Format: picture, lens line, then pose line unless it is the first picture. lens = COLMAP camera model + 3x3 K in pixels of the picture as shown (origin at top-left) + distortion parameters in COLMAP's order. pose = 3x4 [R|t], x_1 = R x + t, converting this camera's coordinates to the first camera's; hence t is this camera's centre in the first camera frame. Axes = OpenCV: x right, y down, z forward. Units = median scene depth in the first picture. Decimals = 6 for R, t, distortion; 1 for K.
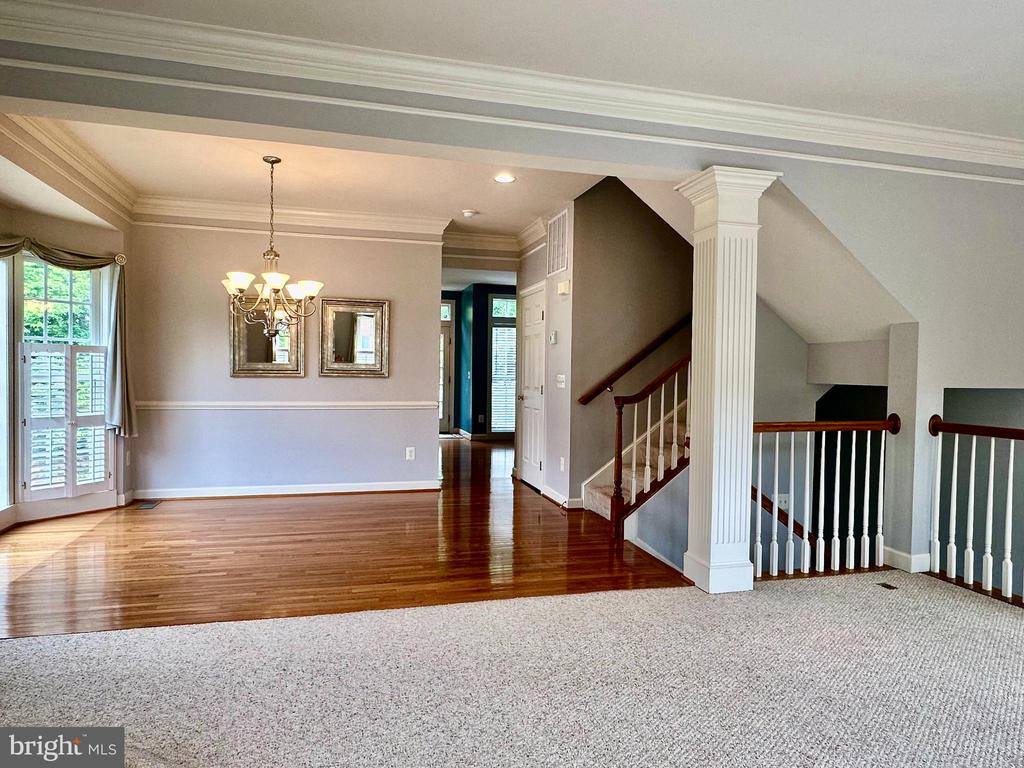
lens RADIAL K [[622.8, 0, 510.6], [0, 622.8, 385.2], [0, 0, 1]] dist [-0.011252, 0.008340]
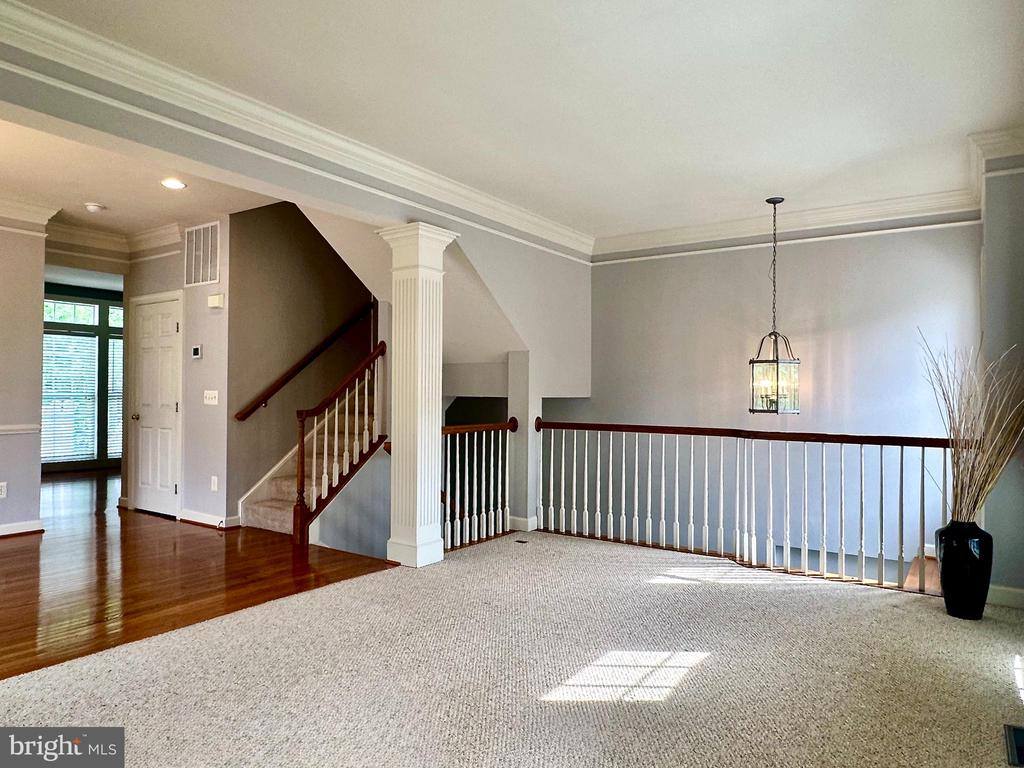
lens RADIAL K [[622.8, 0, 510.6], [0, 622.8, 389.2], [0, 0, 1]] dist [-0.011252, 0.008340]
pose [[0.782531, -0.006599, 0.622576, -0.209848], [0.018109, 0.999762, -0.012164, 0.001056], [-0.622348, 0.020793, 0.782465, -0.057638]]
